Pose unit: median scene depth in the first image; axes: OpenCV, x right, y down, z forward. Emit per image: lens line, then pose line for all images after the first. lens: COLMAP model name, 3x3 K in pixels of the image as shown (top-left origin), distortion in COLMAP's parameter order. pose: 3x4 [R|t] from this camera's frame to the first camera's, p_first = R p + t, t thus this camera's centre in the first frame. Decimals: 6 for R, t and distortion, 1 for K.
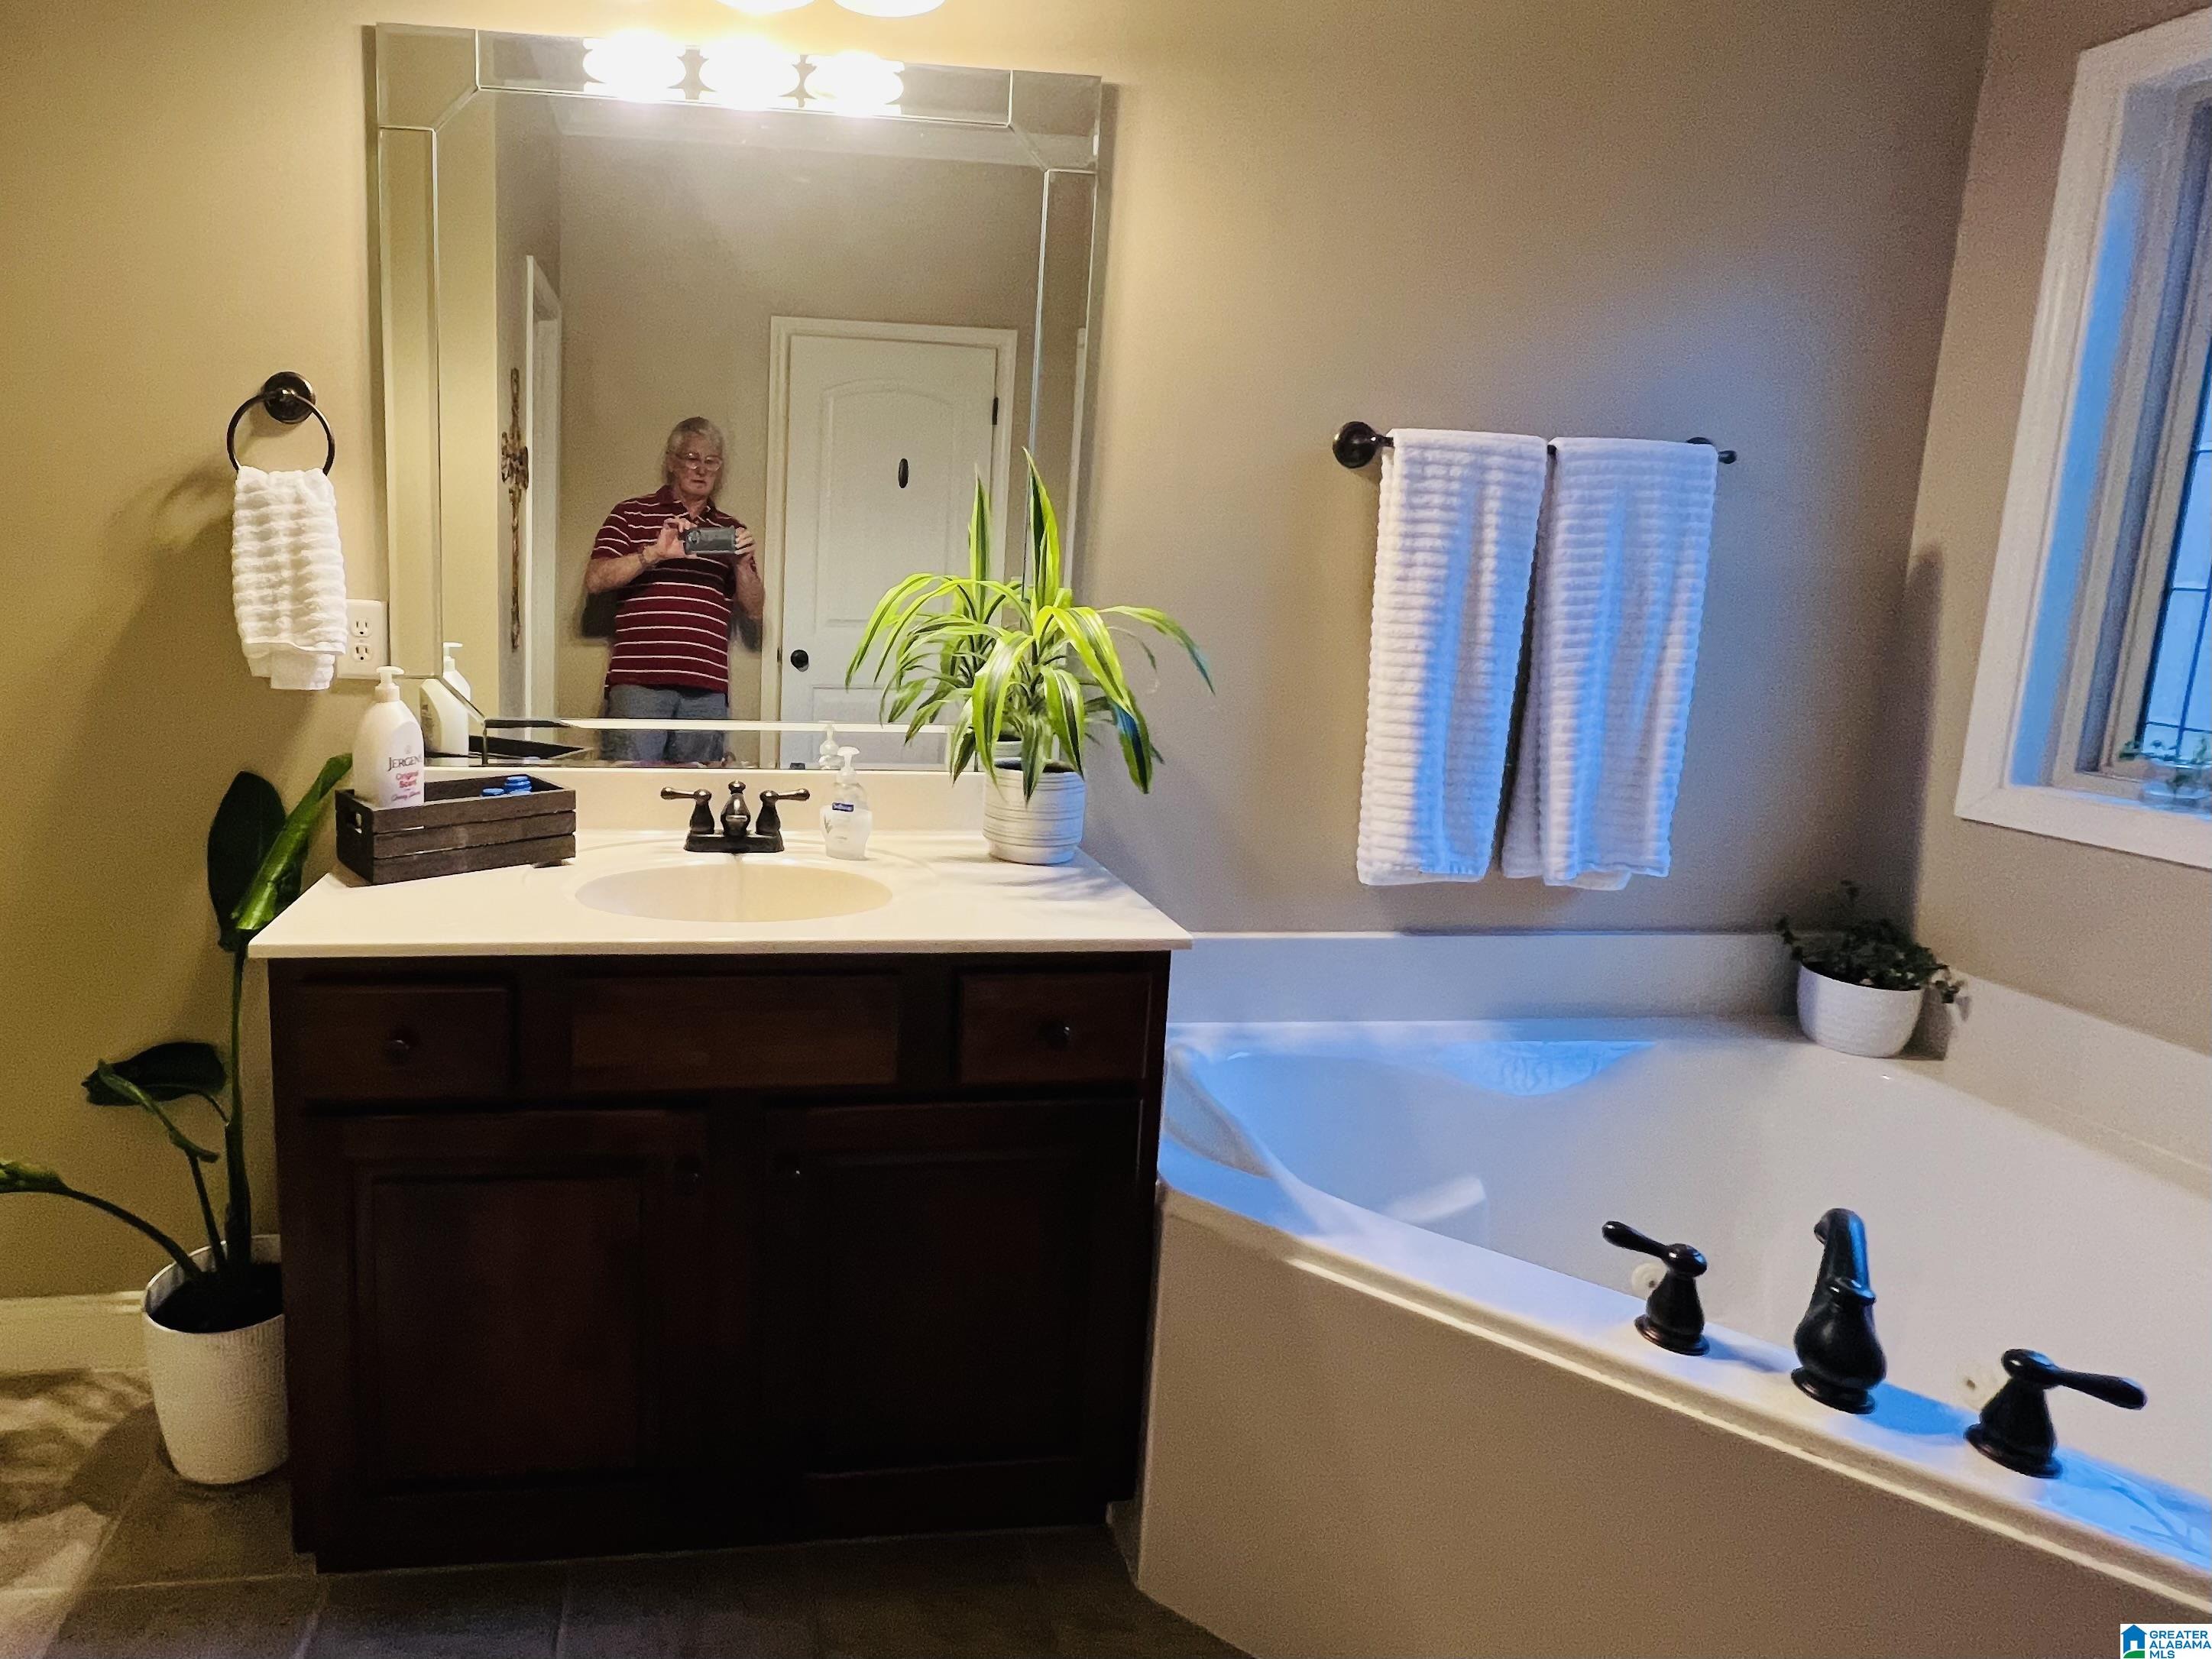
lens RADIAL K [[1247.3, 0, 810.4], [0, 1247.3, 728.9], [0, 0, 1]] dist [0.001672, 0.001215]
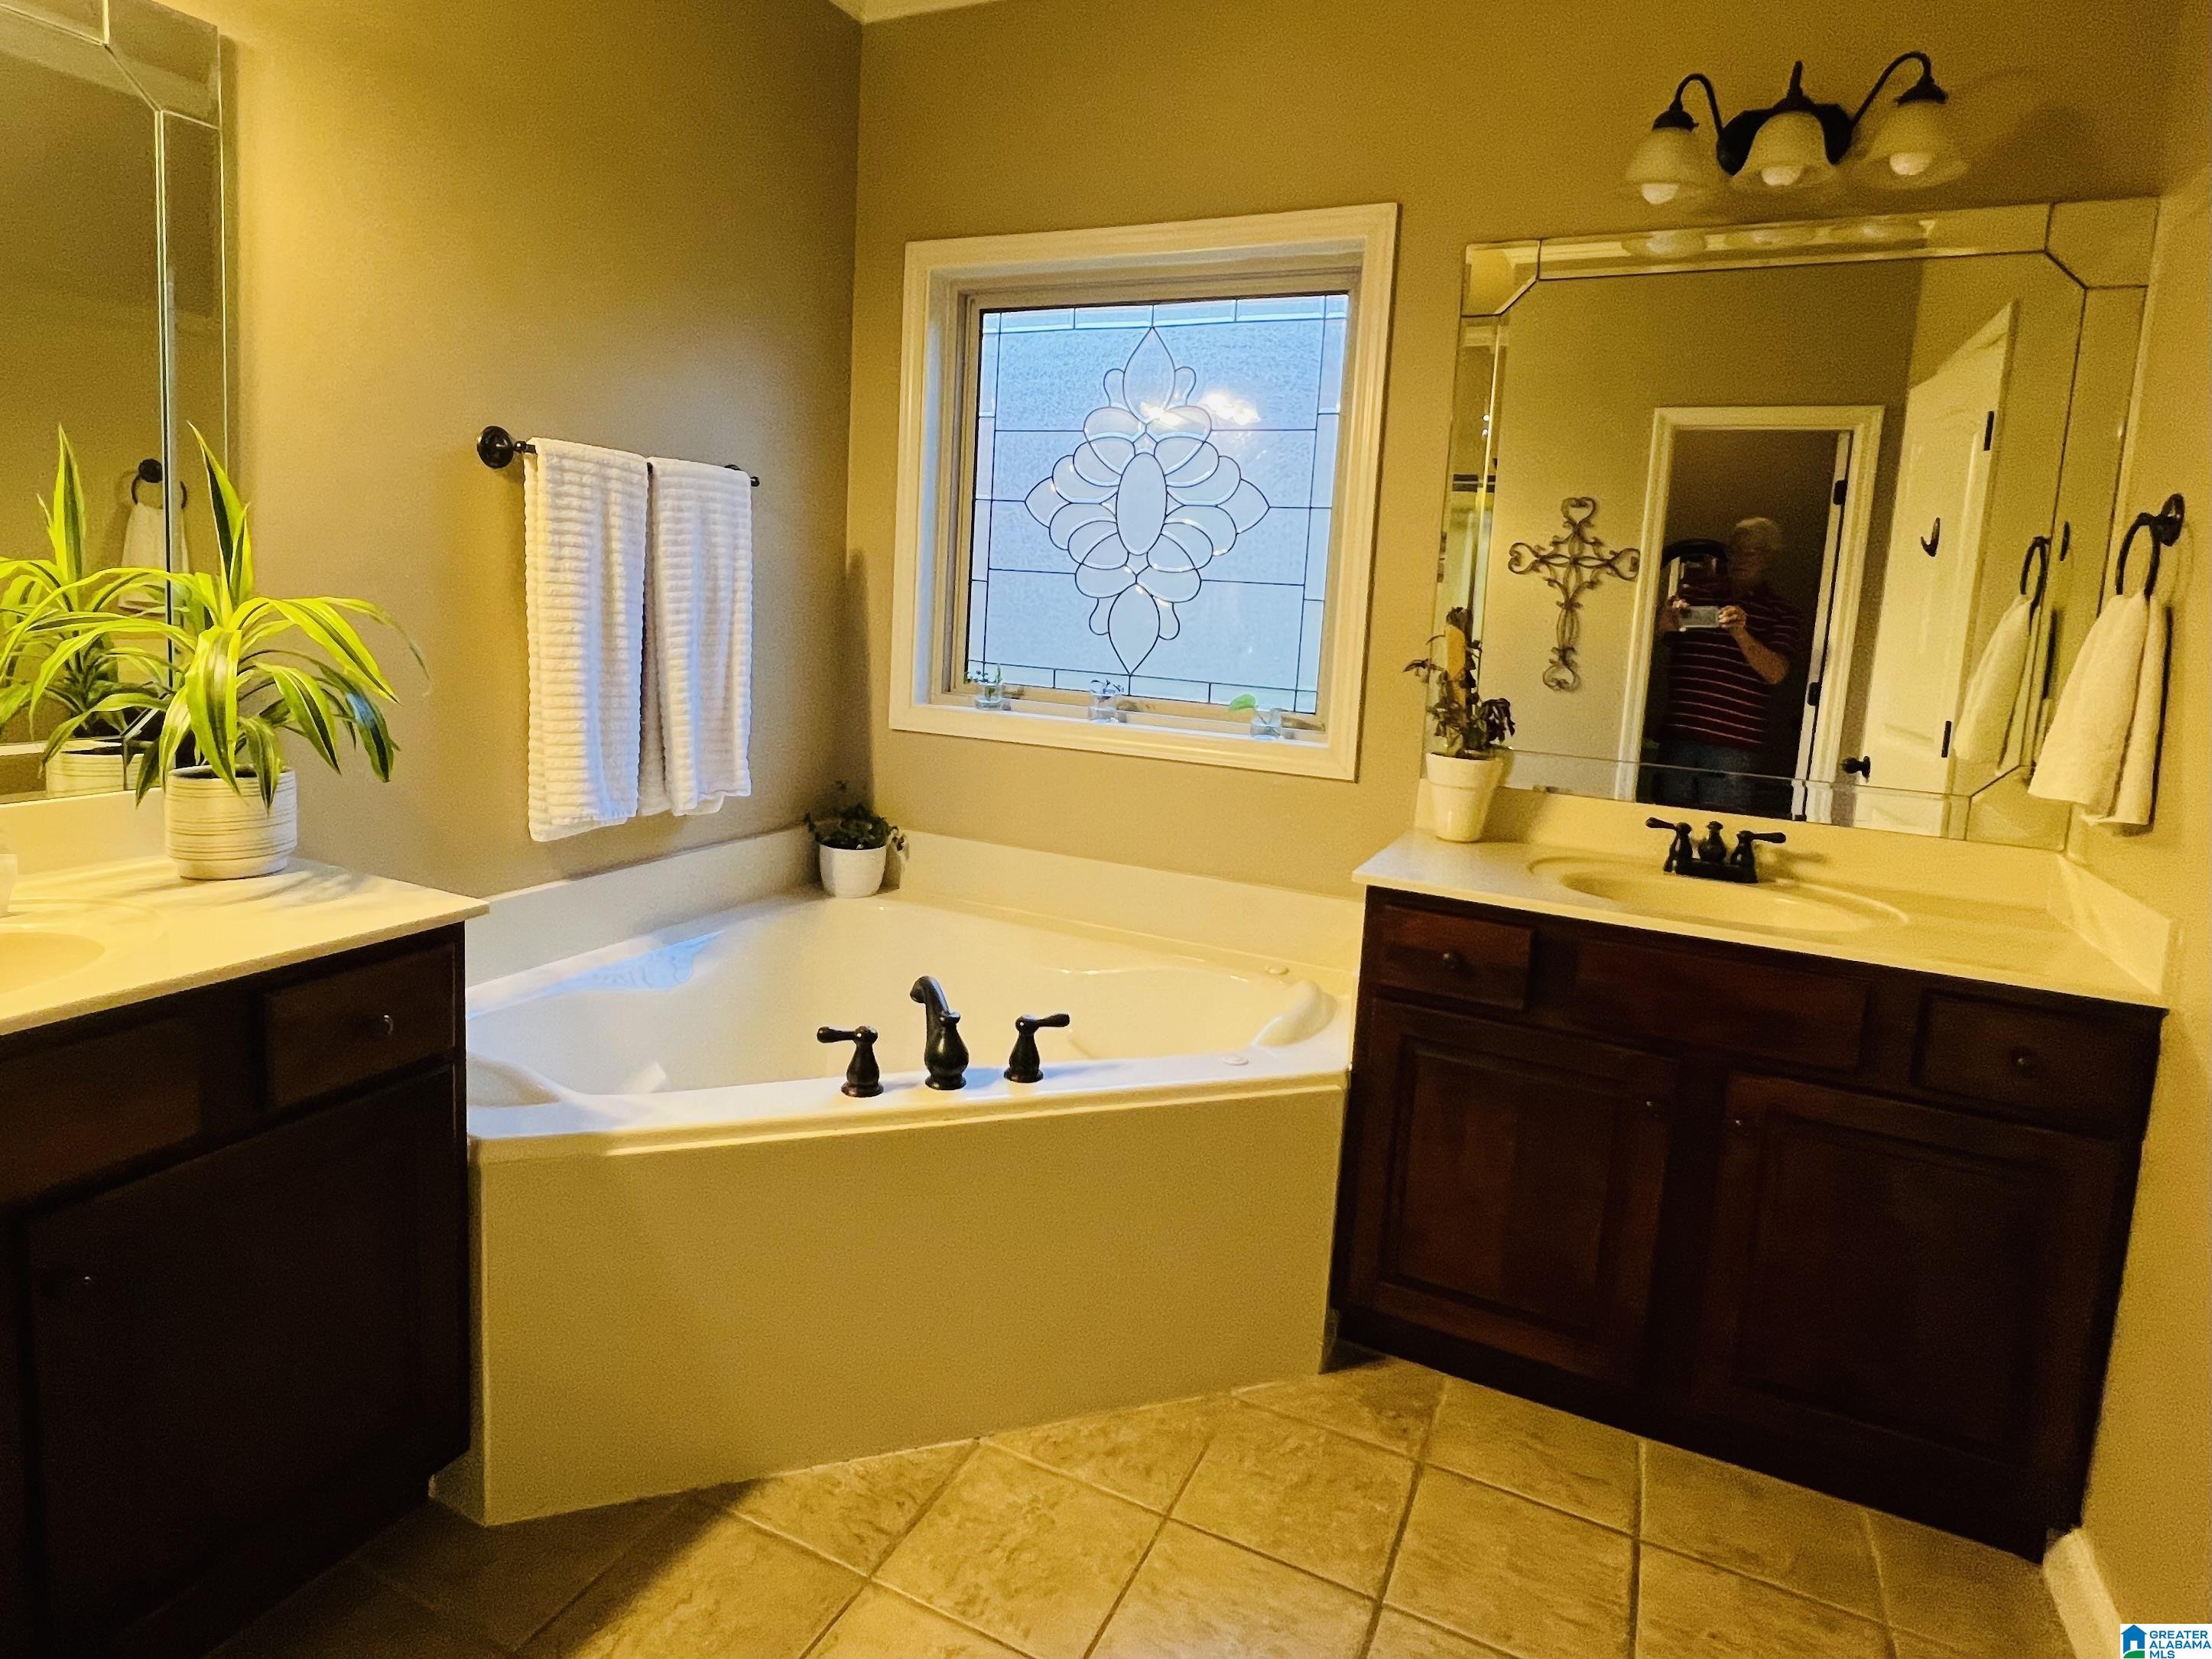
lens RADIAL K [[1223.0, 0, 1101.2], [0, 1223.0, 720.3], [0, 0, 1]] dist [0.001288, 0.000909]
pose [[0.535233, -0.094923, 0.839354, -0.214469], [0.084599, 0.994694, 0.058544, -0.006172], [-0.840457, 0.039674, 0.540423, -0.024016]]
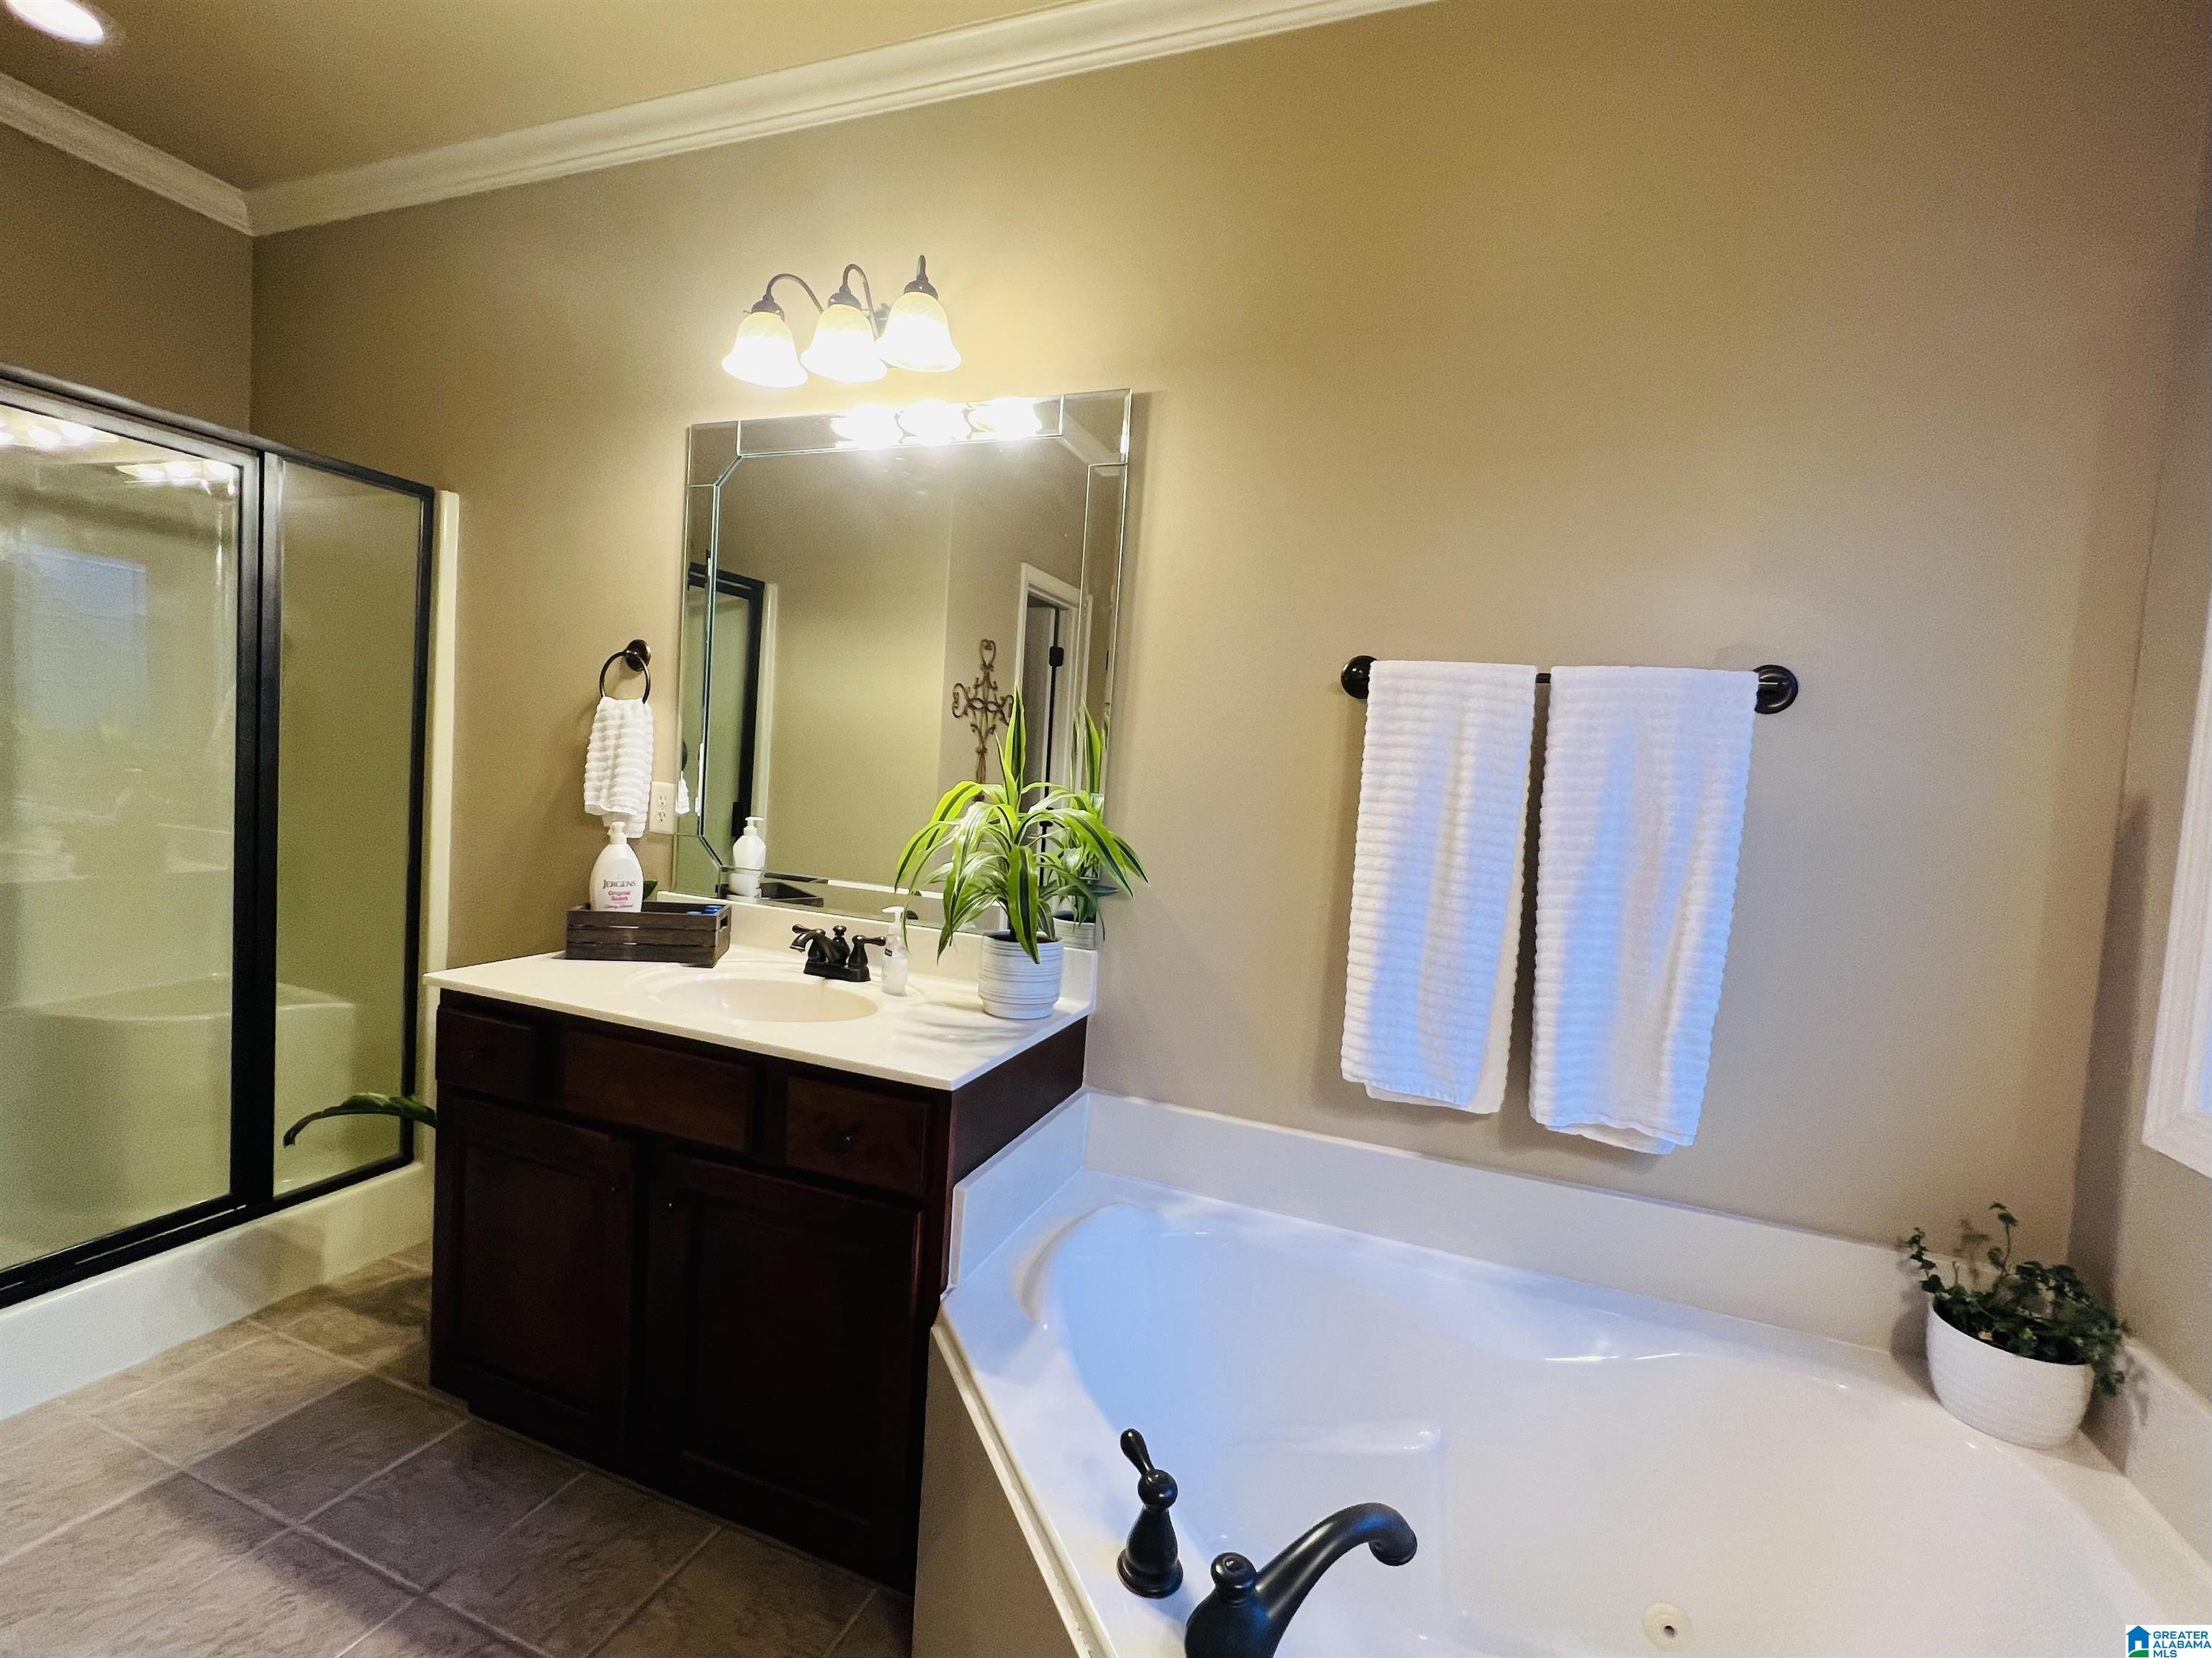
lens RADIAL K [[980.8, 0, 1106.0], [0, 980.8, 829.0], [0, 0, 1]] dist [0.002843, 0.000506]
pose [[0.887117, 0.056364, -0.458089, 0.656708], [-0.106121, 0.990833, -0.083596, -0.002932], [0.449178, 0.122773, 0.884967, 0.172611]]
